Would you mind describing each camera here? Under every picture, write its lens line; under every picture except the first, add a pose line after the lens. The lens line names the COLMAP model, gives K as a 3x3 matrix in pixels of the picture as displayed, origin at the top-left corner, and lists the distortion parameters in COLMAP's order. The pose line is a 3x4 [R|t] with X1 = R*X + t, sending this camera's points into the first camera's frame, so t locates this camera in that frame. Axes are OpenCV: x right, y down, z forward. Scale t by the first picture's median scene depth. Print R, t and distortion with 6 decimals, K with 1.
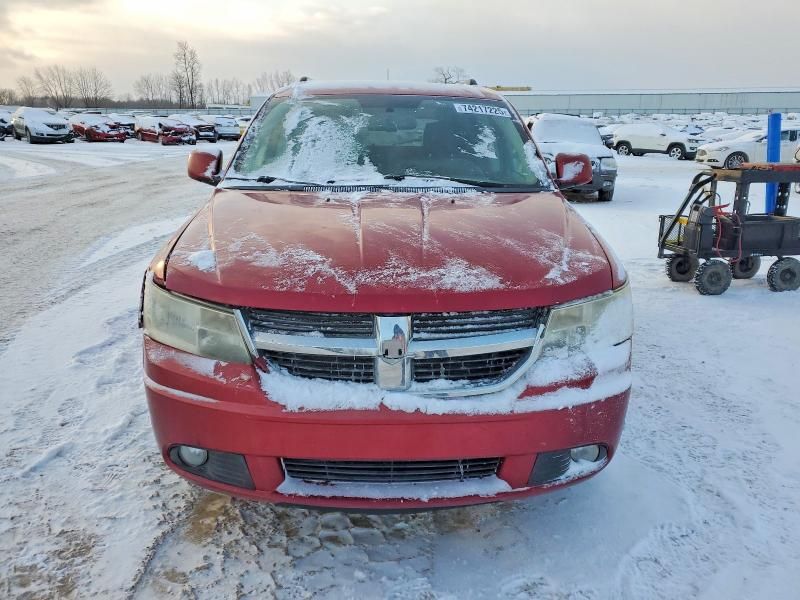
lens RADIAL K [[641.7, 0, 387.9], [0, 641.7, 268.6], [0, 0, 1]] dist [0.033621, -0.009199]
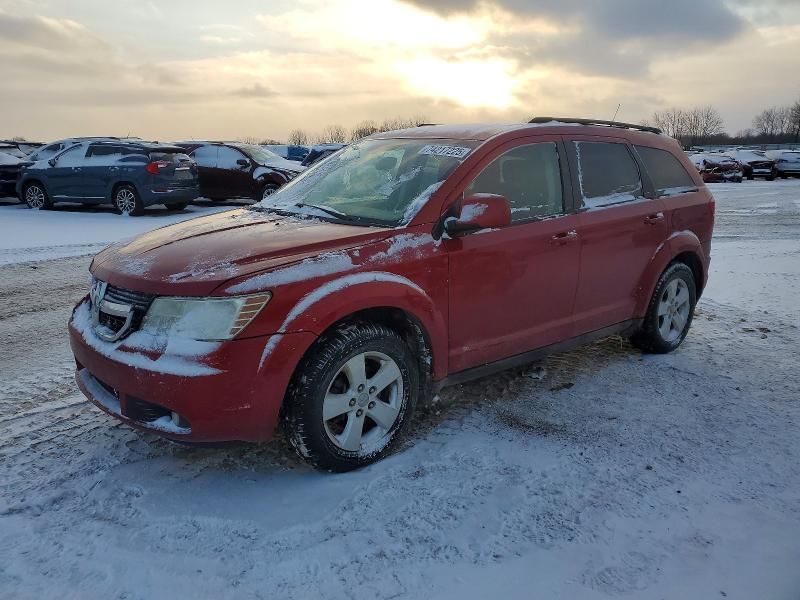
lens RADIAL K [[641.7, 0, 387.9], [0, 641.7, 268.6], [0, 0, 1]] dist [0.033621, -0.009199]
pose [[0.576280, 0.123661, -0.807842, 0.221719], [-0.168639, 0.985206, 0.030511, -0.016676], [0.799664, 0.118651, 0.588608, 0.078051]]
